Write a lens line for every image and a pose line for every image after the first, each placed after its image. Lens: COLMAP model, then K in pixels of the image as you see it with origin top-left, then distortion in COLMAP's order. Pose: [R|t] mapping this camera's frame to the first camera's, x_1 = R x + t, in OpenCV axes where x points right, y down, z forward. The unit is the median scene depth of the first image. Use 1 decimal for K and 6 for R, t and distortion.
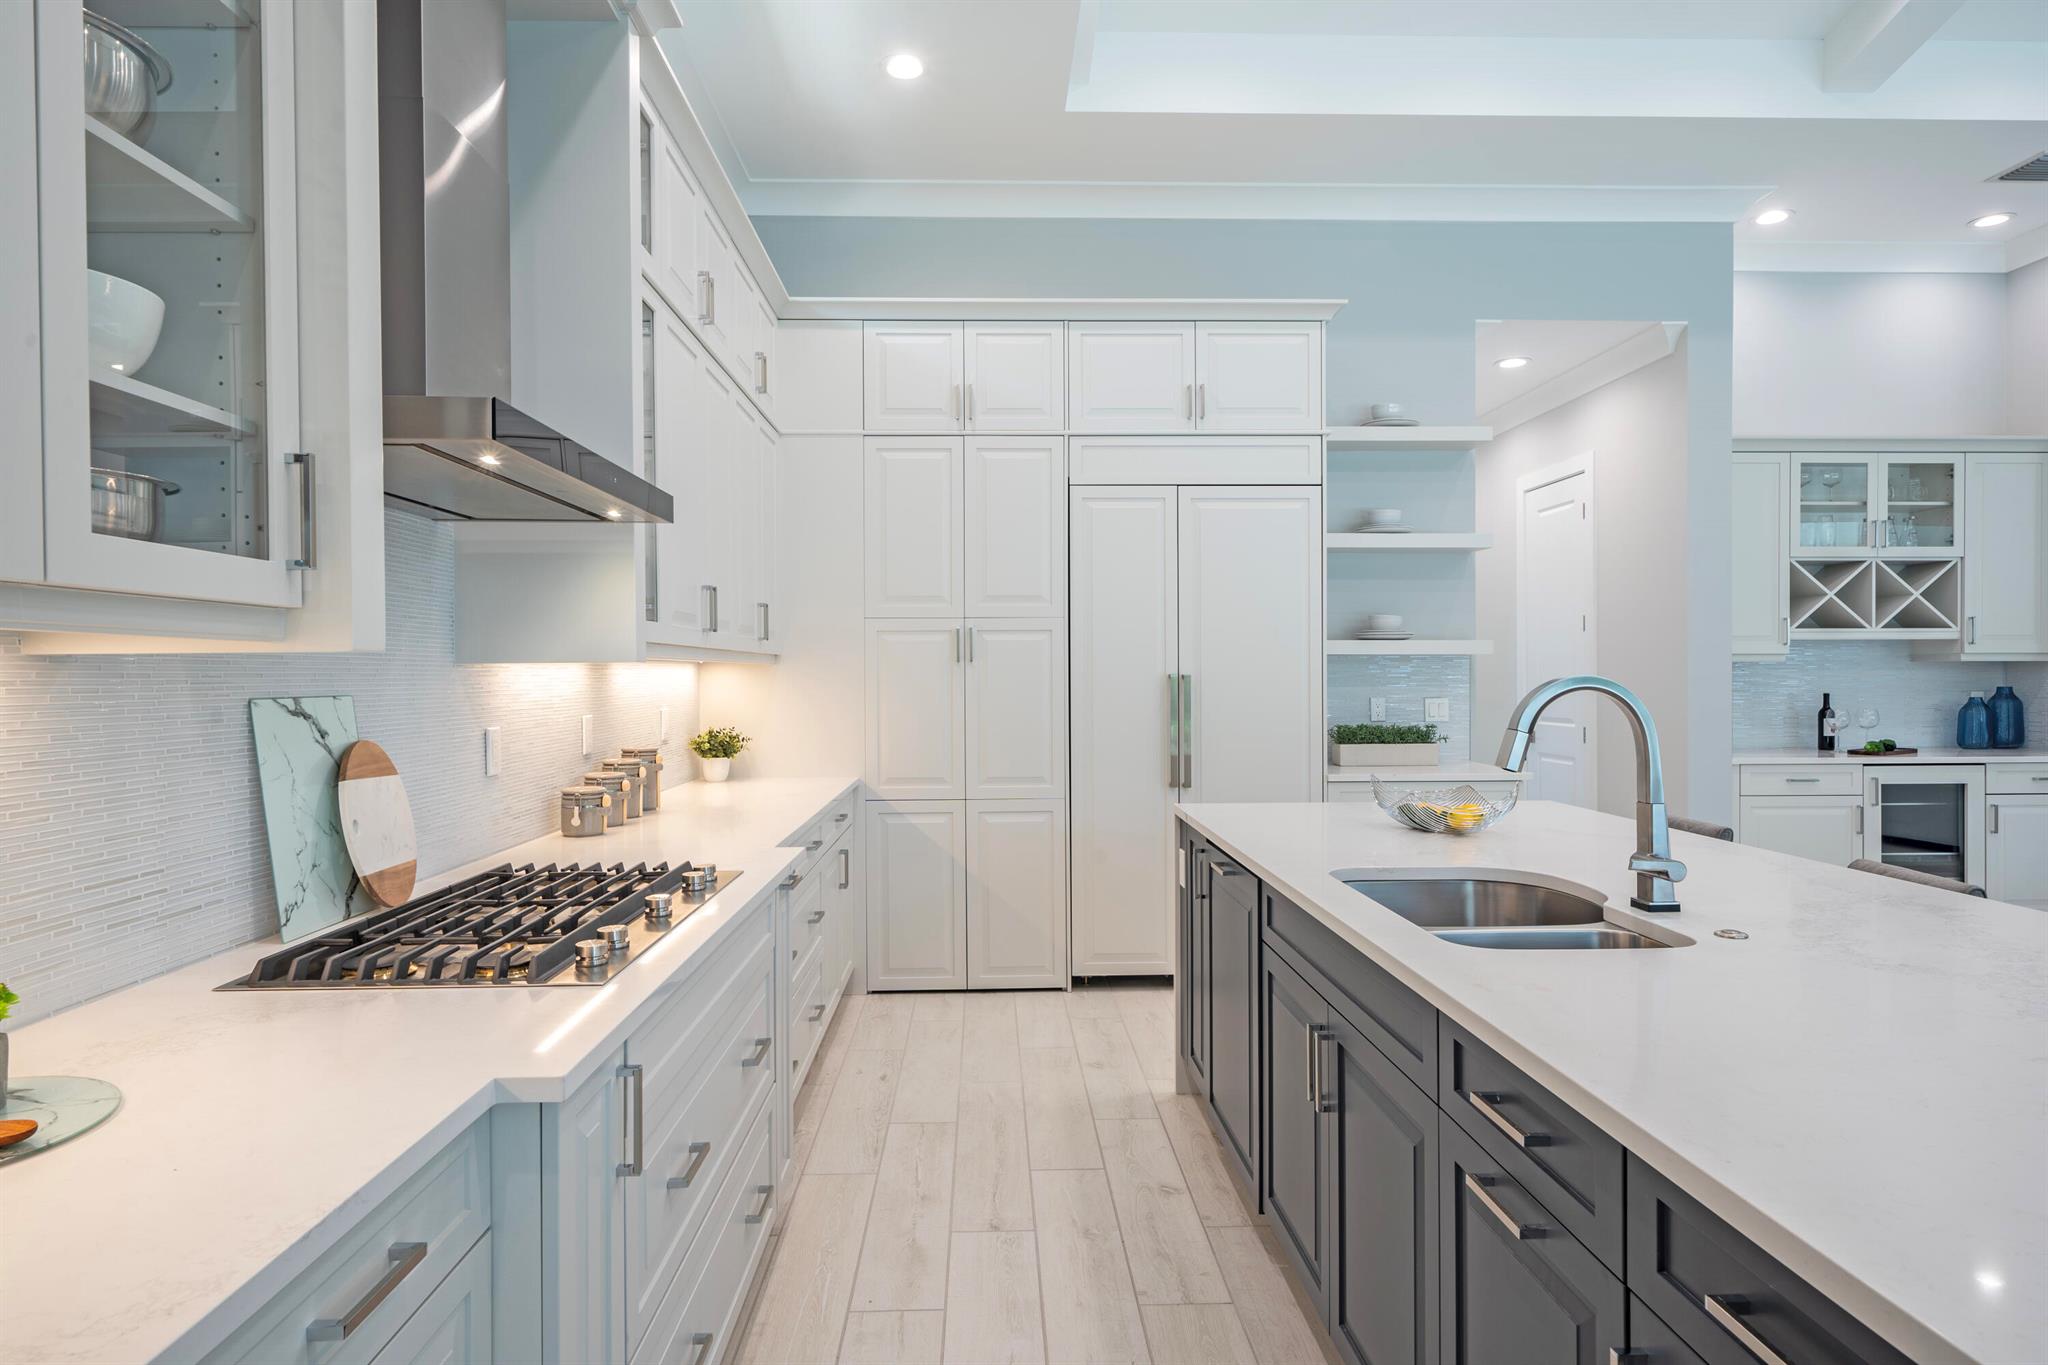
lens RADIAL K [[1138.7, 0, 1015.8], [0, 1138.7, 682.3], [0, 0, 1]] dist [-0.001421, -0.000529]
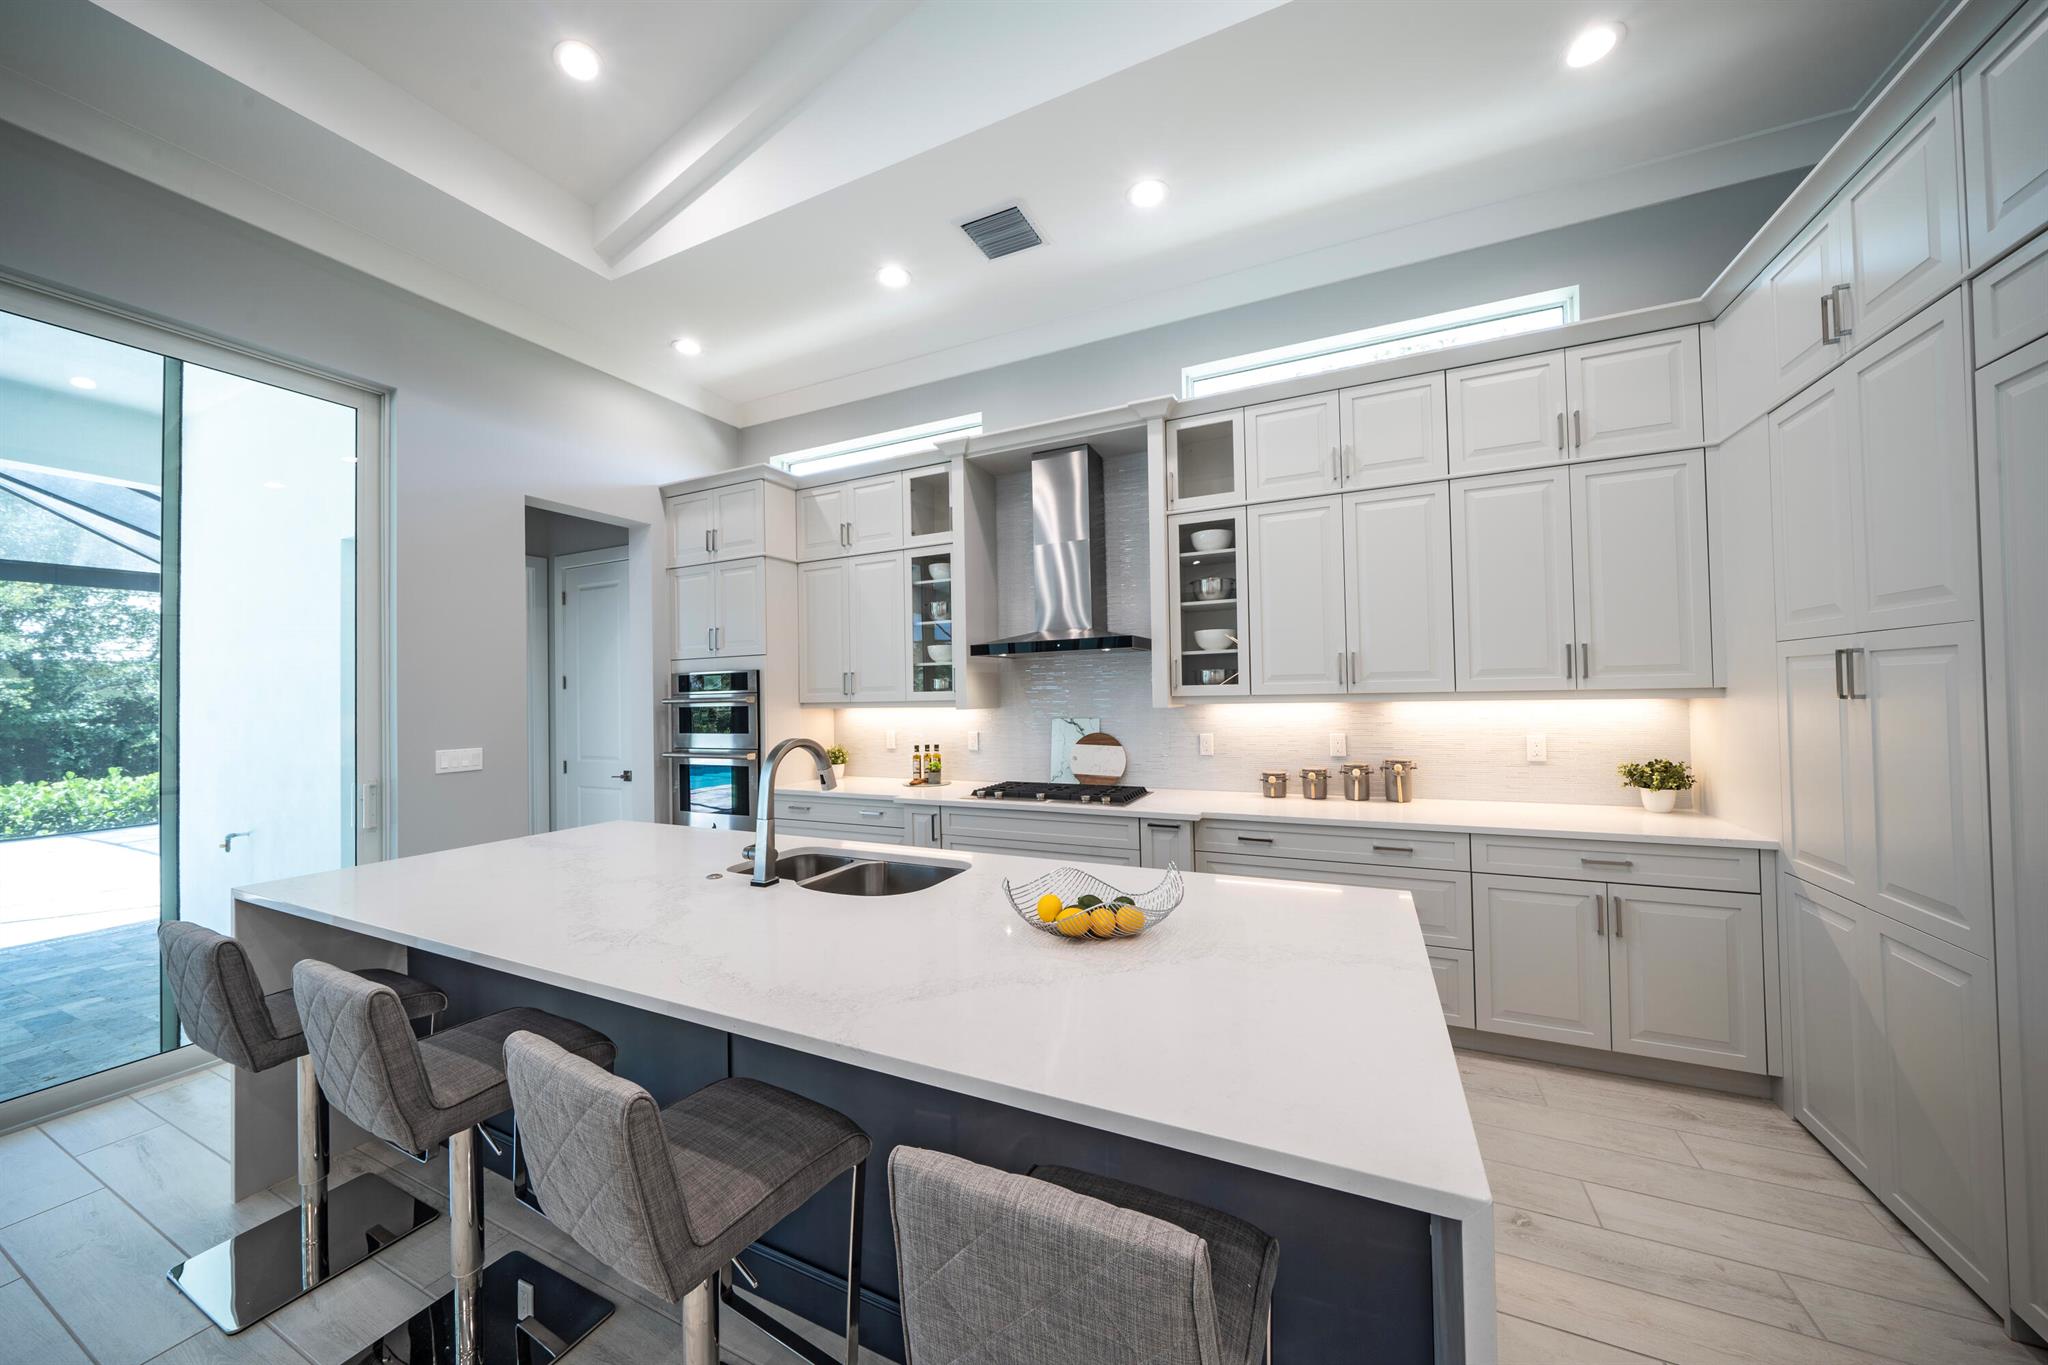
lens RADIAL K [[699.1, 0, 1021.4], [0, 699.1, 682.8], [0, 0, 1]] dist [-0.006756, -0.000056]
pose [[-0.457377, -0.003443, -0.889266, 0.491786], [0.014450, 0.999832, -0.011304, -0.026982], [0.889156, -0.018020, -0.457250, 0.686072]]
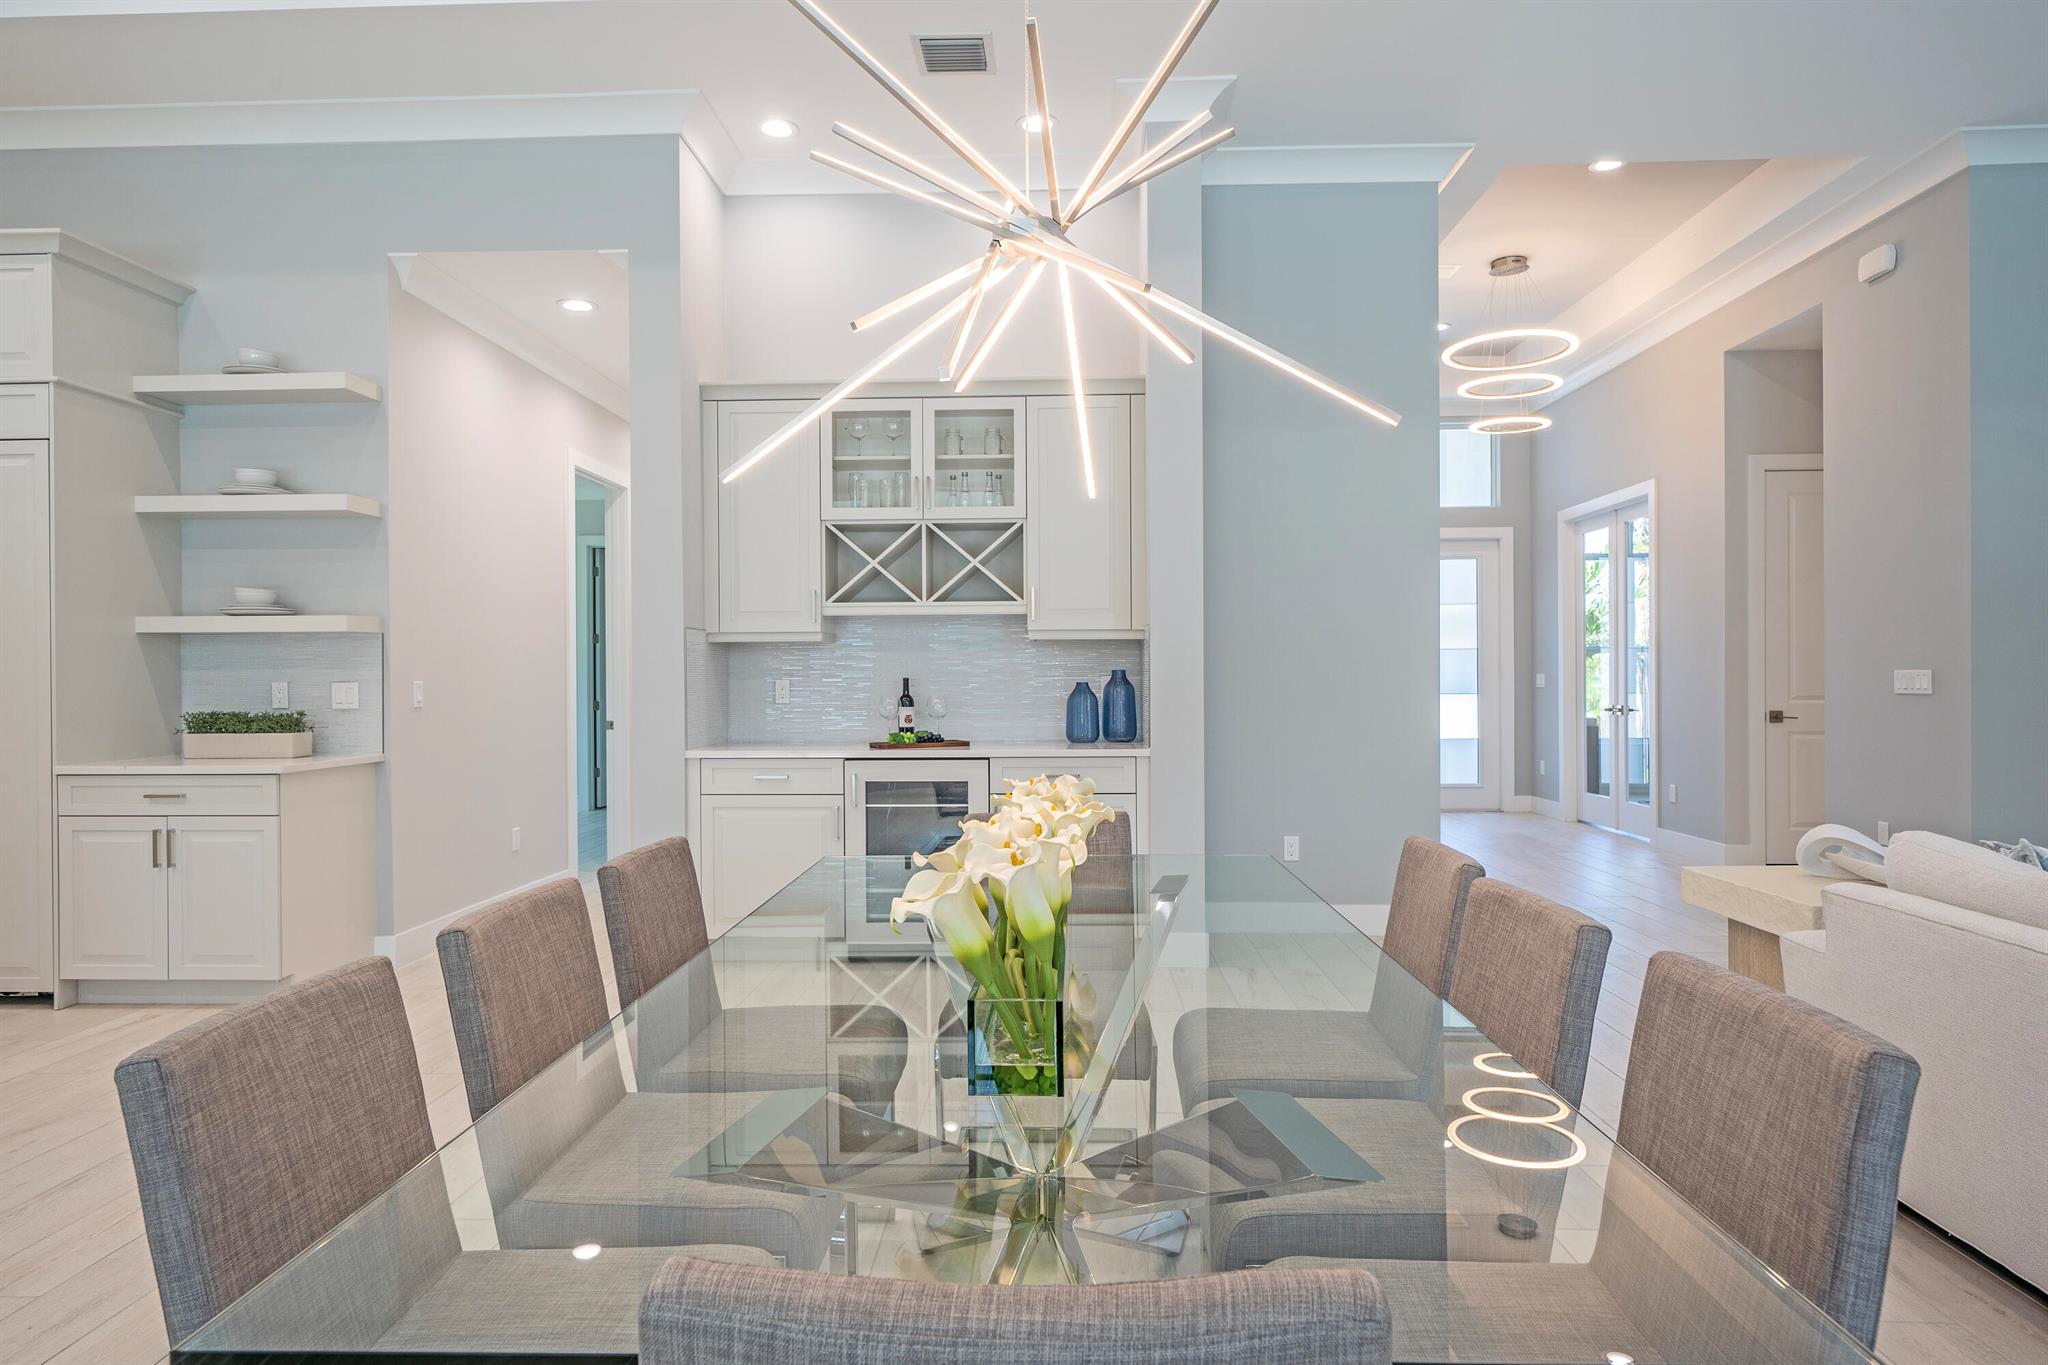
lens RADIAL K [[1193.7, 0, 1024.0], [0, 1193.7, 682.5], [0, 0, 1]] dist [-0.002611, -0.001054]
pose [[0.998046, -0.001326, -0.062474, 1.001976], [0.001246, 0.999998, -0.001326, 0.016873], [0.062476, 0.001245, 0.998046, 0.113078]]
